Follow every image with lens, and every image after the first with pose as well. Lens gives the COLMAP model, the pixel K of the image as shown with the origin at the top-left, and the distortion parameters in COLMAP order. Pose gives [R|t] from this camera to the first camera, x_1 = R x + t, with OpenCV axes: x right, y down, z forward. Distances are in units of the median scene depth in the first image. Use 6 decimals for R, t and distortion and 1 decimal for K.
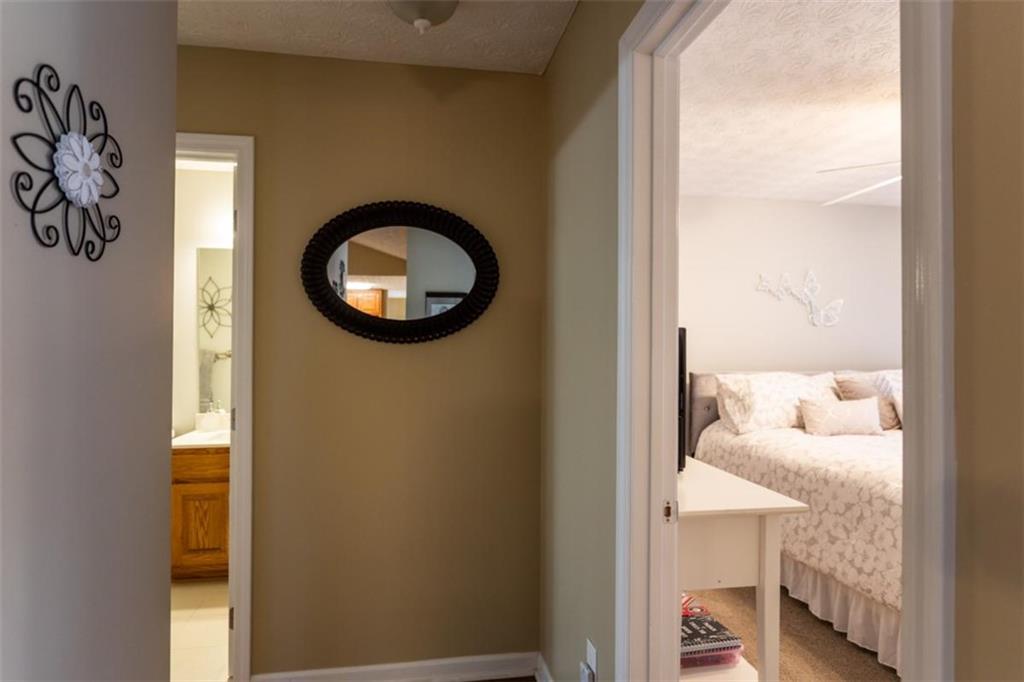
lens RADIAL K [[577.5, 0, 507.8], [0, 577.5, 339.2], [0, 0, 1]] dist [-0.004910, 0.001499]
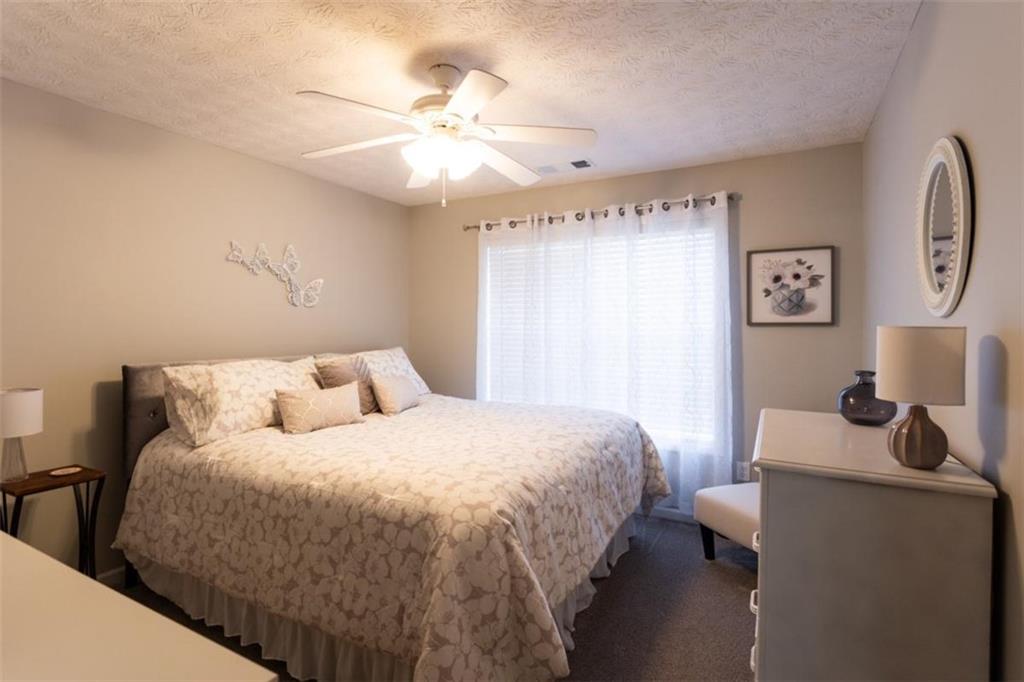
lens RADIAL K [[505.9, 0, 517.2], [0, 505.9, 331.0], [0, 0, 1]] dist [-0.013615, 0.001054]
pose [[0.619395, -0.006767, 0.785050, 0.168143], [-0.006165, 0.999890, 0.013483, 0.004888], [-0.785055, -0.013191, 0.619286, 0.310341]]
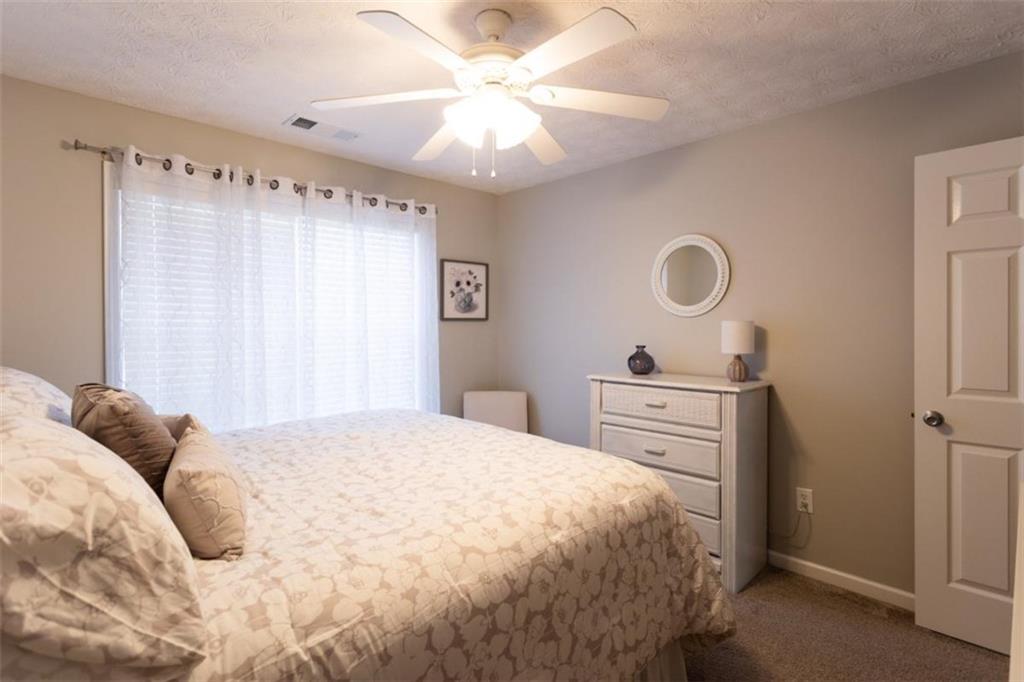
lens RADIAL K [[492.7, 0, 513.9], [0, 492.7, 332.7], [0, 0, 1]] dist [0.000360, 0.001571]
pose [[-0.560635, -0.018454, 0.827858, 0.161861], [-0.006224, 0.999817, 0.018072, 0.012150], [-0.828040, 0.004979, -0.560647, 1.115108]]
